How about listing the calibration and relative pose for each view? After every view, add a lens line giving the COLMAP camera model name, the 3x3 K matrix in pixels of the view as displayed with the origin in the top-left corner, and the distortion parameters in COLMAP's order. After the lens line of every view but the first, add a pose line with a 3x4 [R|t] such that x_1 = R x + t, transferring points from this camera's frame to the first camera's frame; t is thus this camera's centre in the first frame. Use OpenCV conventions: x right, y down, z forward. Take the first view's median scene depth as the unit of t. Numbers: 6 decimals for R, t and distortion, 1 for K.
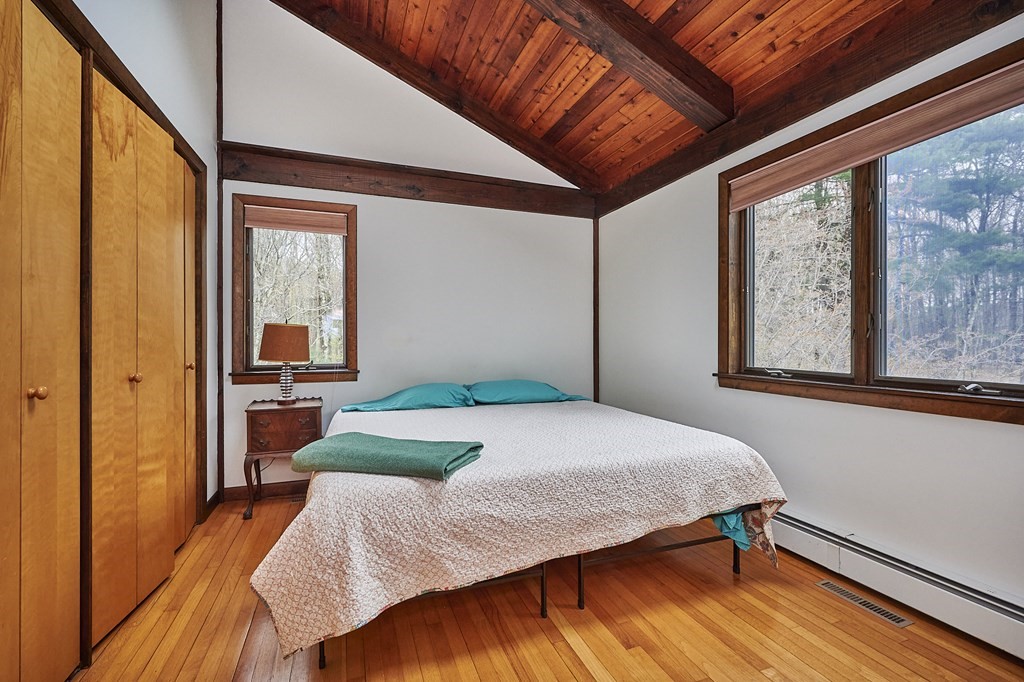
lens RADIAL K [[456.9, 0, 512.0], [0, 456.9, 341.0], [0, 0, 1]] dist [0.000297, -0.000012]
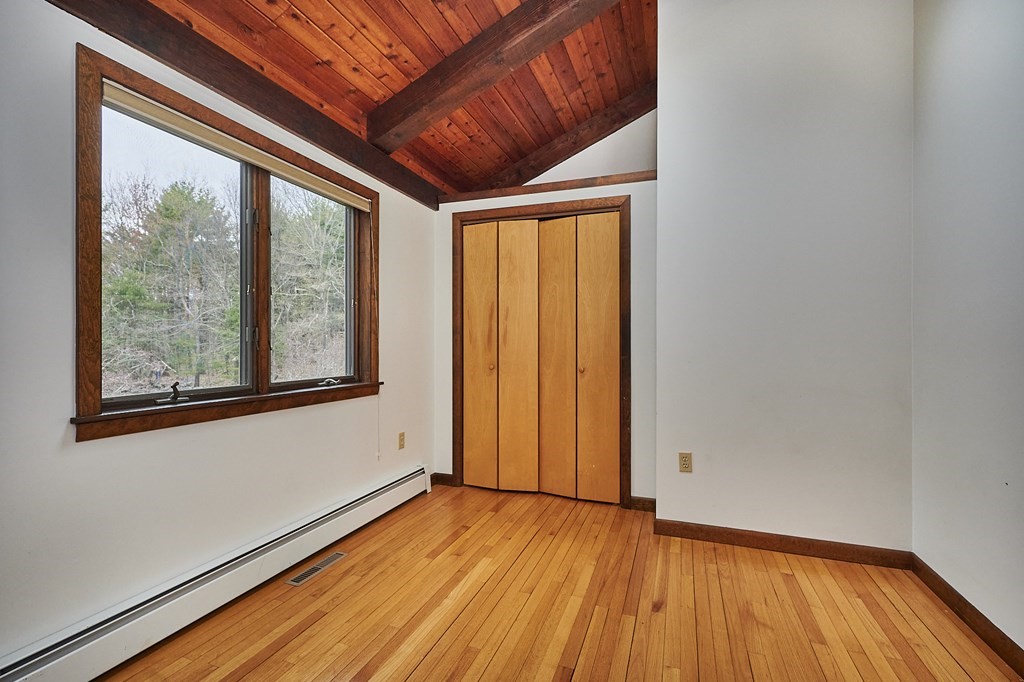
lens RADIAL K [[450.3, 0, 512.0], [0, 450.3, 341.0], [0, 0, 1]] dist [-0.001169, -0.000069]
pose [[-0.755619, 0.004009, 0.654999, -0.357145], [-0.002049, 0.999962, -0.008484, -0.018238], [-0.655008, -0.007752, -0.755582, 1.414865]]
